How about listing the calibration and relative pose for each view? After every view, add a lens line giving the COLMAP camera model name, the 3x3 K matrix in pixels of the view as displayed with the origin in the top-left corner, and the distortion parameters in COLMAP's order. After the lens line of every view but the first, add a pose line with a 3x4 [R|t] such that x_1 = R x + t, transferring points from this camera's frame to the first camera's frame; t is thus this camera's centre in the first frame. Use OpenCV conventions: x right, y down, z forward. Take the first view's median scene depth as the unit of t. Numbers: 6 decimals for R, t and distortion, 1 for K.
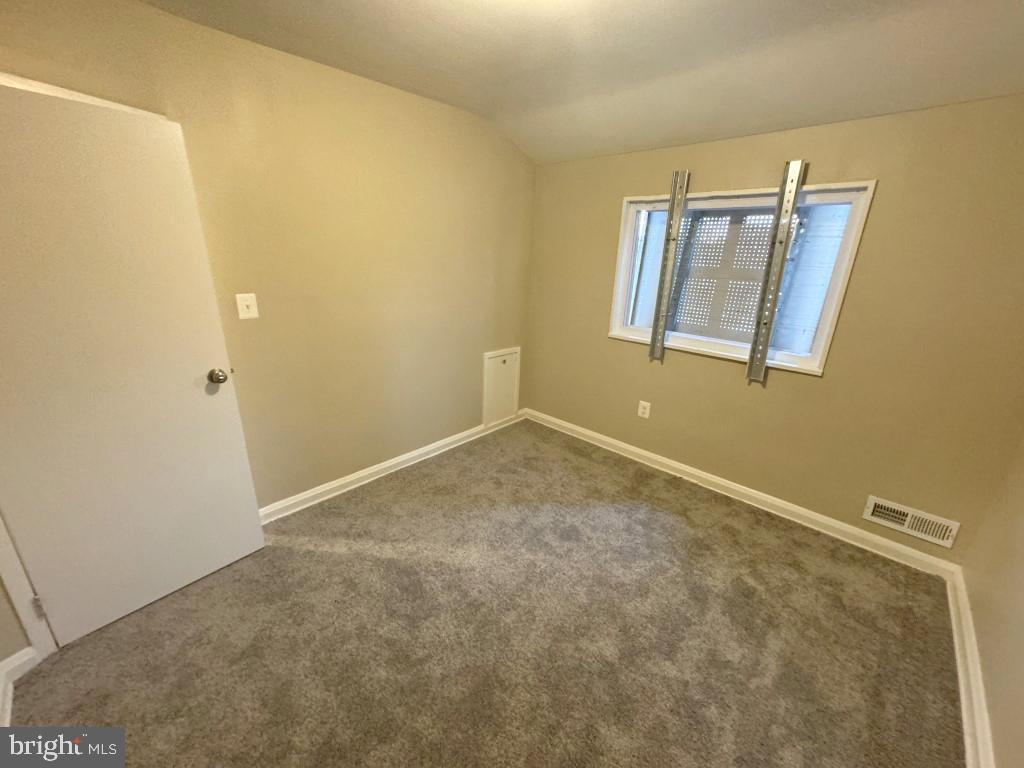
lens RADIAL K [[412.0, 0, 512.6], [0, 412.0, 384.3], [0, 0, 1]] dist [-0.001469, 0.000690]
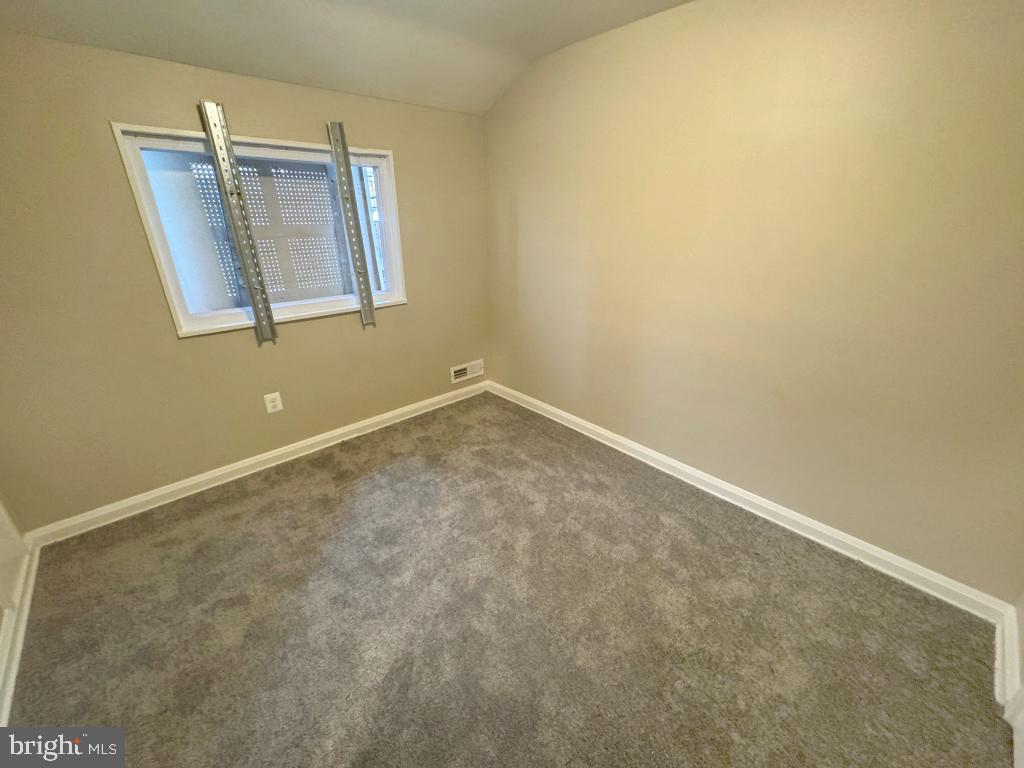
lens RADIAL K [[412.0, 0, 514.1], [0, 412.0, 383.7], [0, 0, 1]] dist [-0.001469, 0.000690]
pose [[0.059277, -0.411208, 0.909612, -0.486129], [0.311039, 0.873461, 0.374595, -0.163282], [-0.948547, 0.260720, 0.179678, 0.446301]]
